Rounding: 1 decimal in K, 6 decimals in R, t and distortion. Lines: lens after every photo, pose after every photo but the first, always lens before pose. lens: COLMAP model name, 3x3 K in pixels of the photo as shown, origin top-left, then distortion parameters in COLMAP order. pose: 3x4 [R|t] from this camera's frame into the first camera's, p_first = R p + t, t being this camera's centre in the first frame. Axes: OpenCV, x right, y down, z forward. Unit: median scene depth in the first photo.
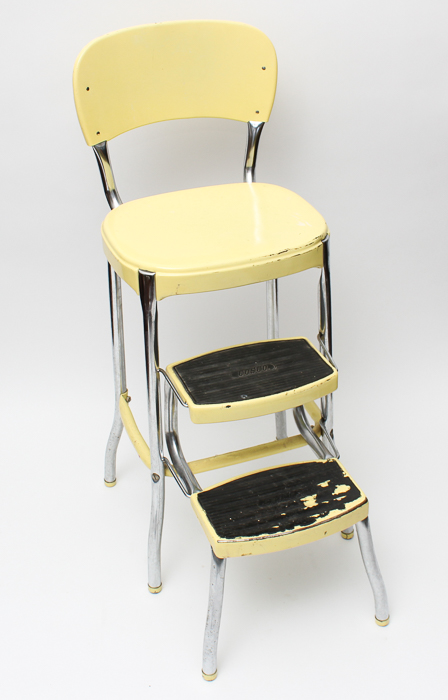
lens RADIAL K [[1076.7, 0, 222.4], [0, 1076.7, 326.4], [0, 0, 1]] dist [-0.078744, -0.019205]
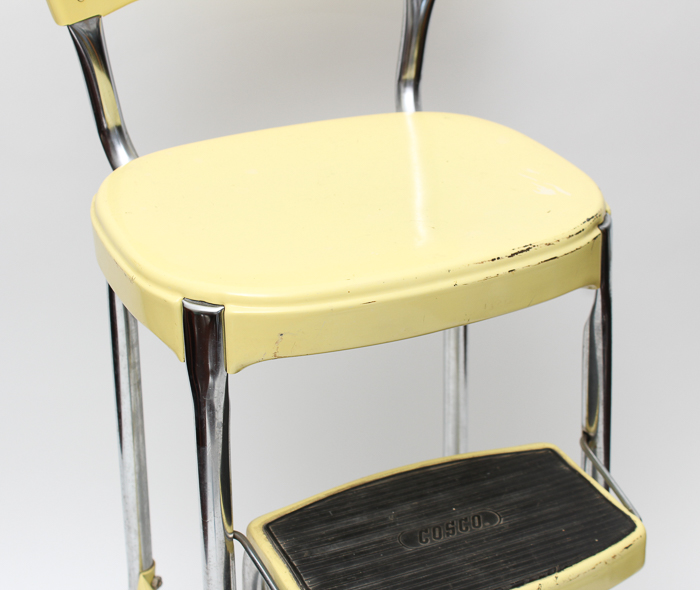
lens RADIAL K [[1399.3, 0, 350.0], [0, 1399.3, 295.0], [0, 0, 1]] dist [0.009251, 0.026542]
pose [[0.997703, -0.021477, 0.064247, -0.045795], [0.025684, 0.997530, -0.065379, -0.016869], [-0.062685, 0.066879, 0.995790, 0.436271]]
